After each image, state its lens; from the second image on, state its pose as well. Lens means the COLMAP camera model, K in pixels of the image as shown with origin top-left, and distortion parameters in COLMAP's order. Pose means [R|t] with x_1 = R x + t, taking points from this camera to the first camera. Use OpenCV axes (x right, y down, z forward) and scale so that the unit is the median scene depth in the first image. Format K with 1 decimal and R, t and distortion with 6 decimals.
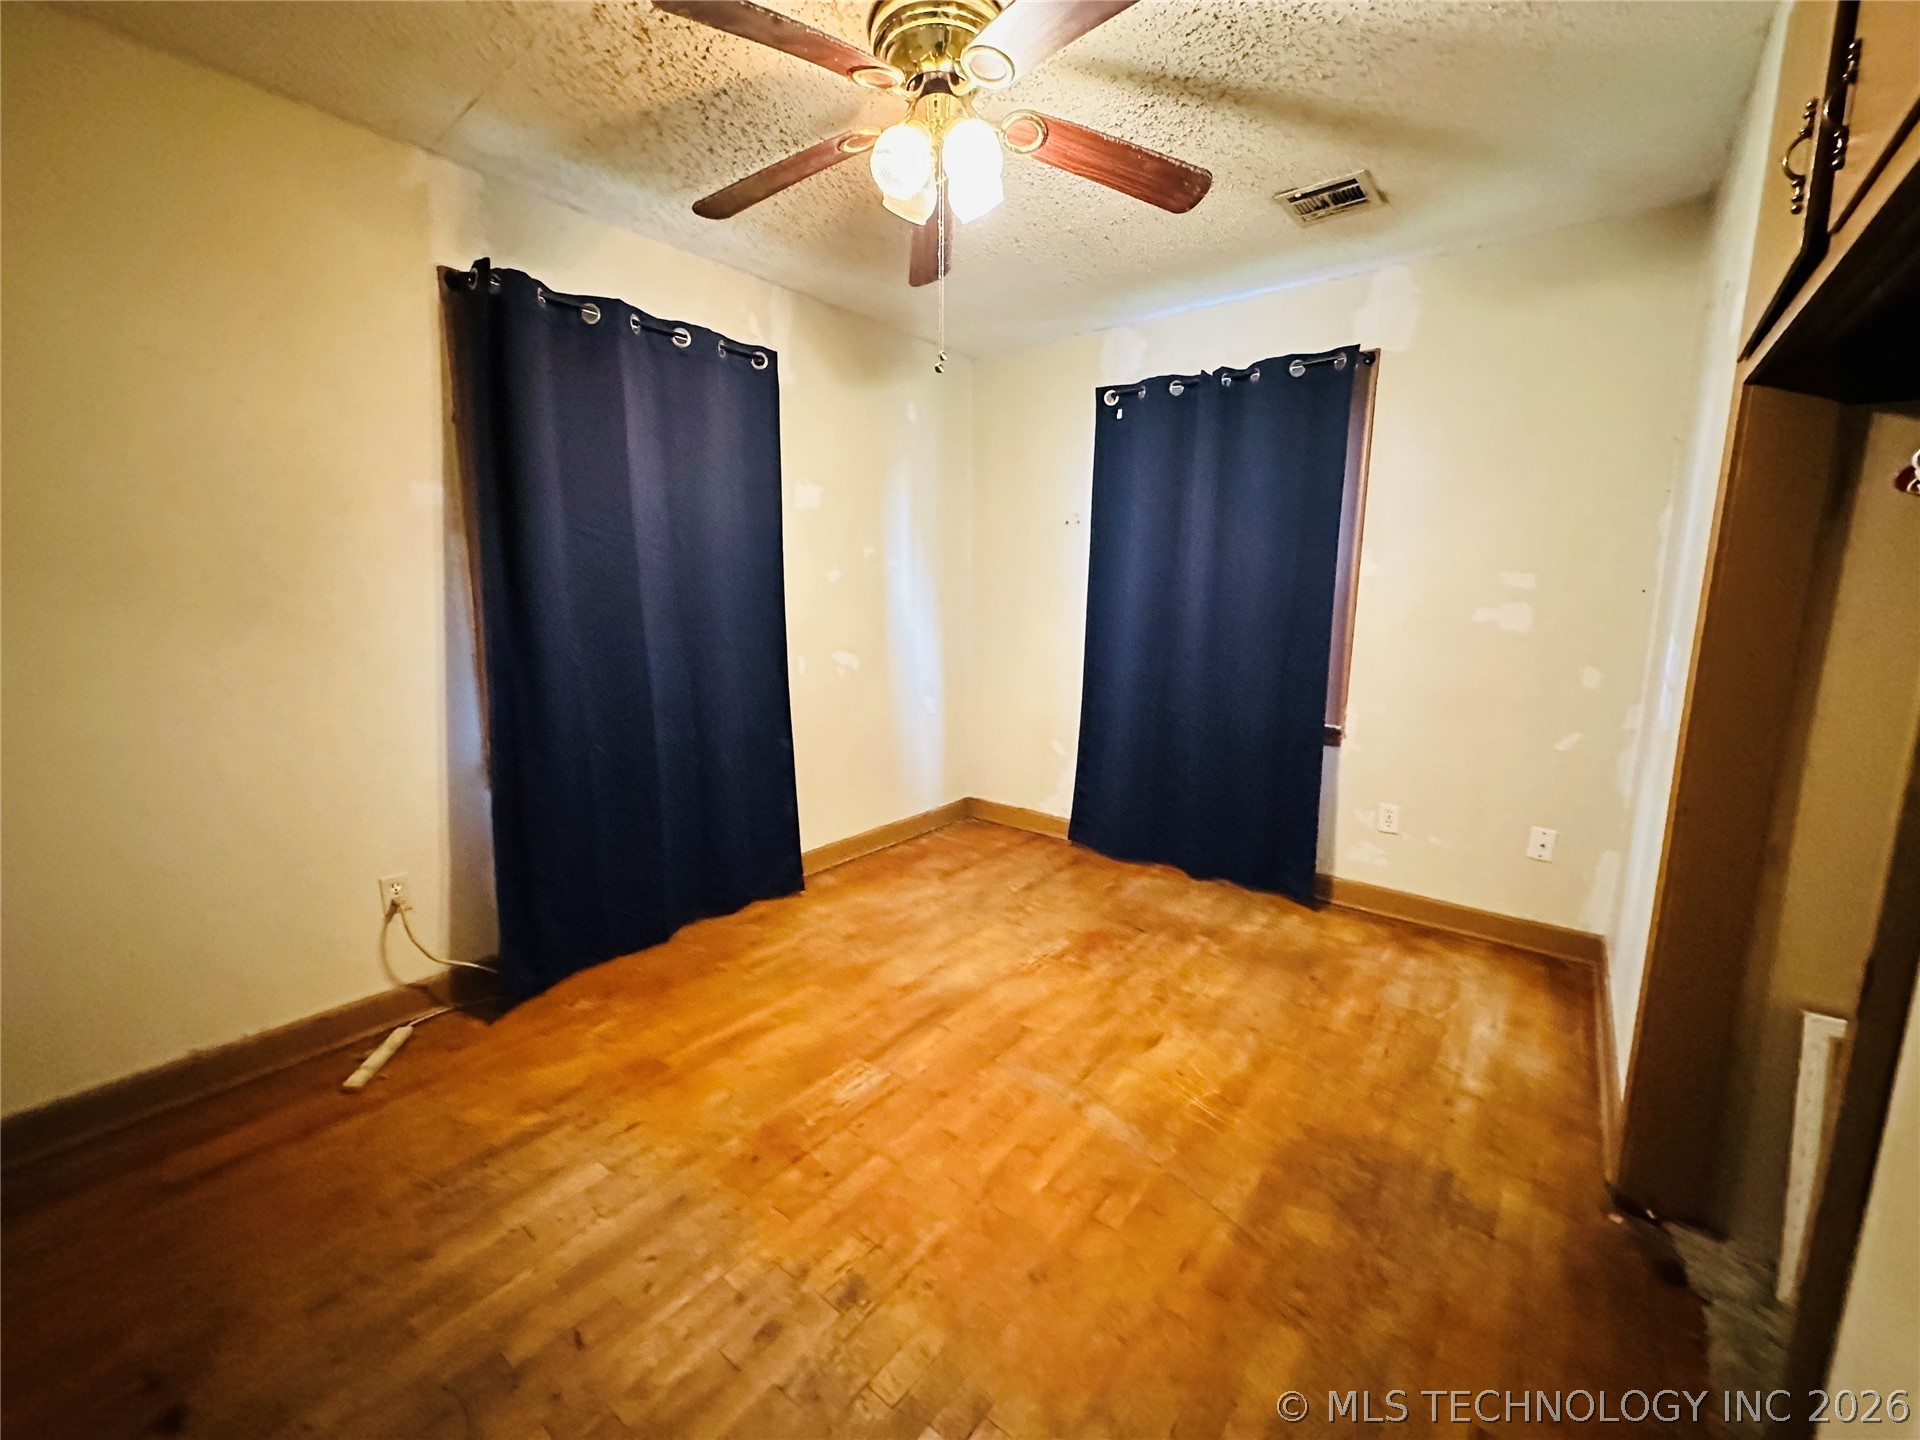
lens RADIAL K [[768.0, 0, 958.9], [0, 768.0, 719.7], [0, 0, 1]] dist [-0.002261, 0.000398]
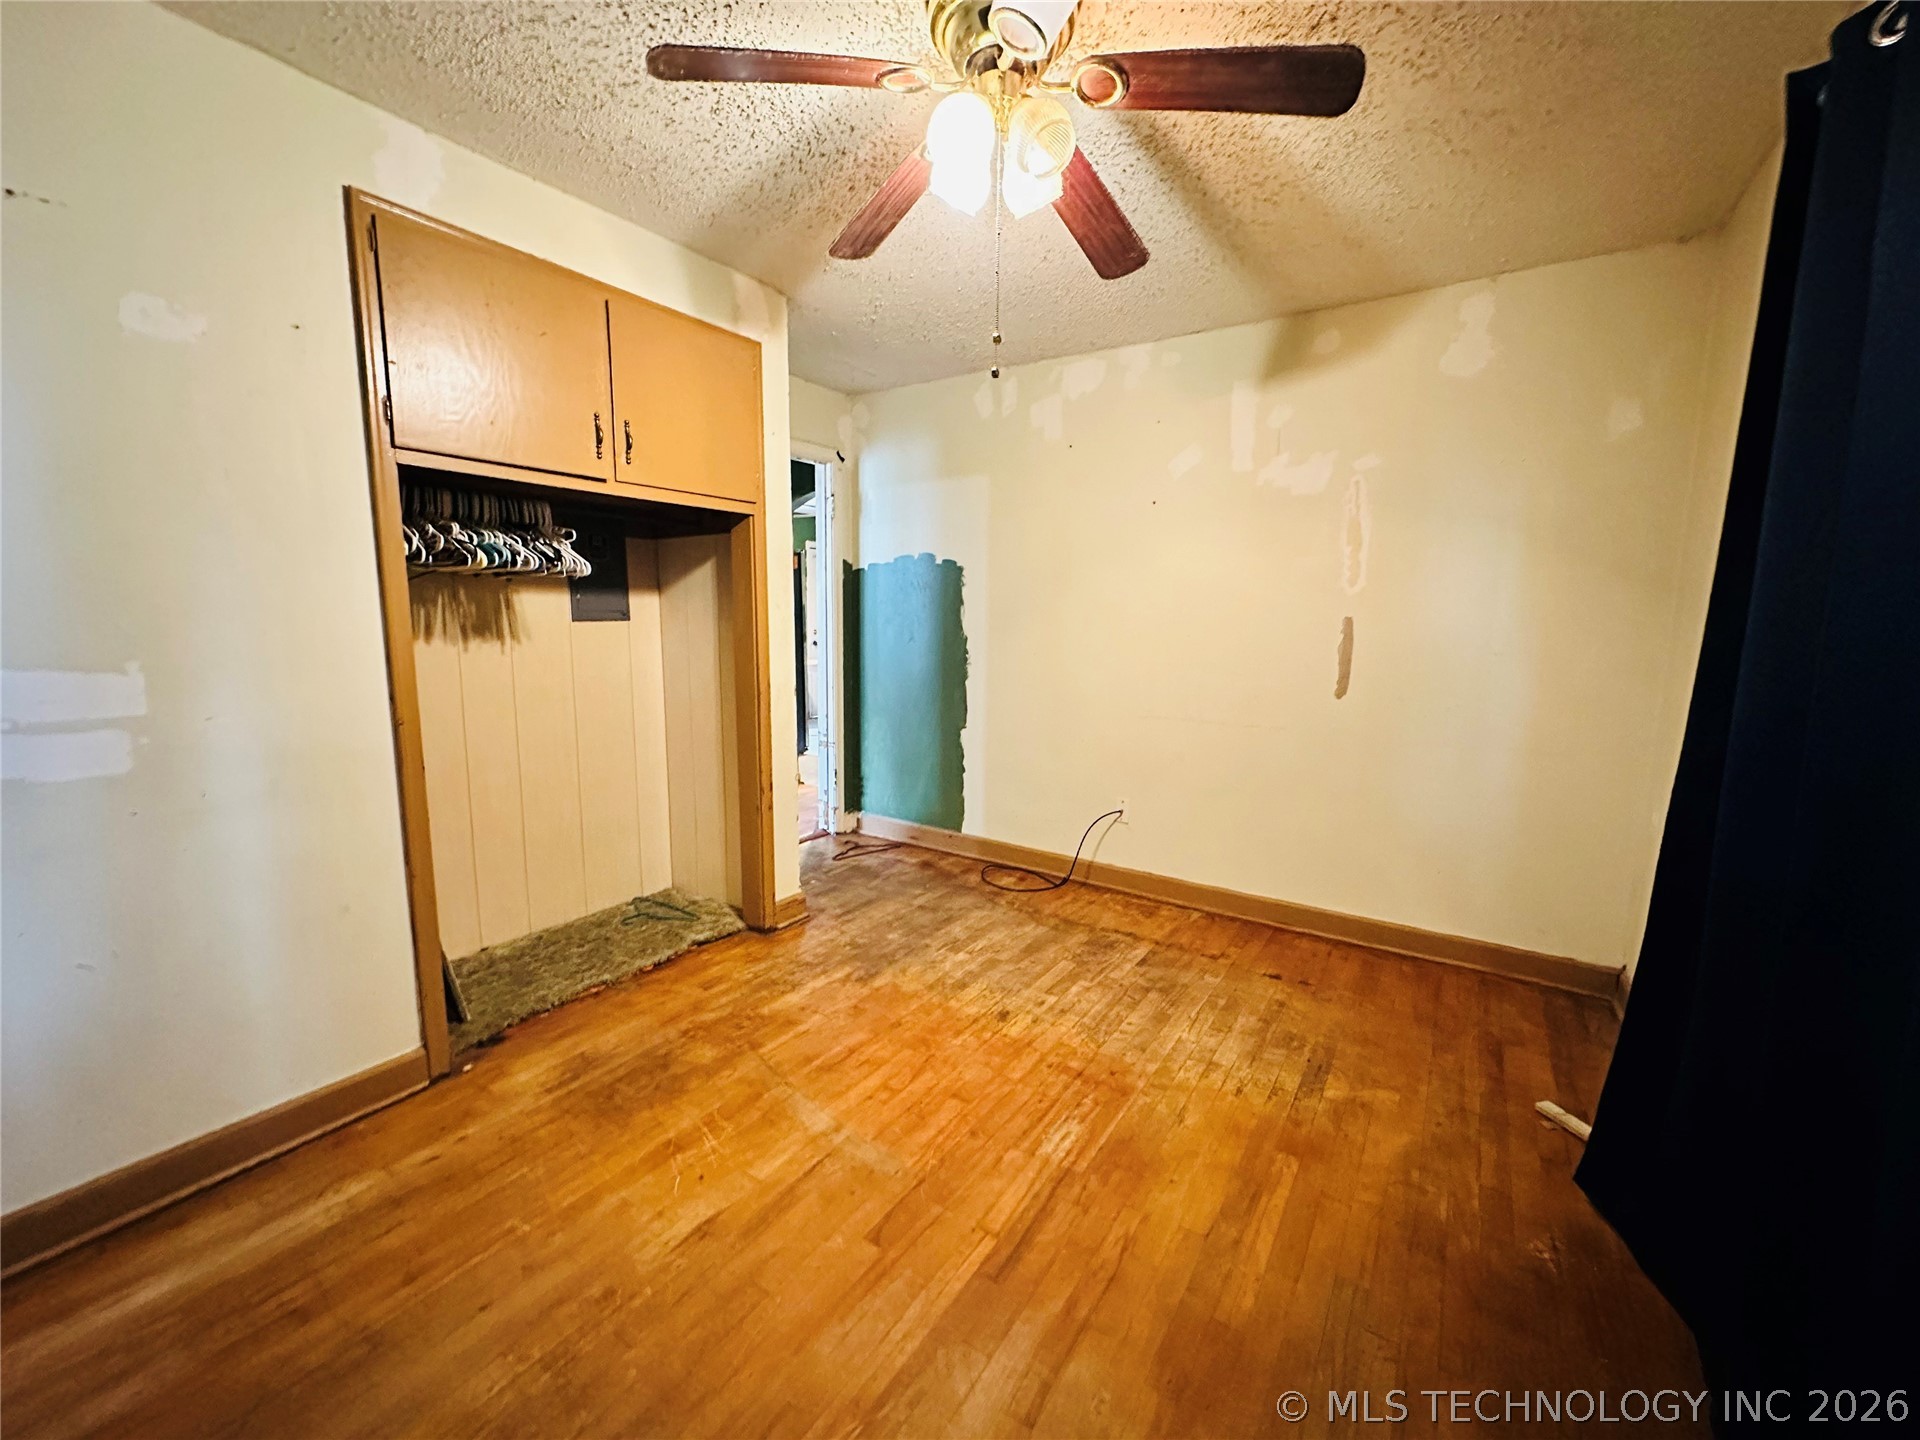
lens RADIAL K [[768.0, 0, 958.9], [0, 768.0, 719.7], [0, 0, 1]] dist [-0.002261, 0.000398]
pose [[-0.996627, -0.005261, -0.081893, 0.082180], [-0.028981, 0.956201, 0.291271, -0.305137], [0.076774, 0.292662, -0.953129, 1.818006]]
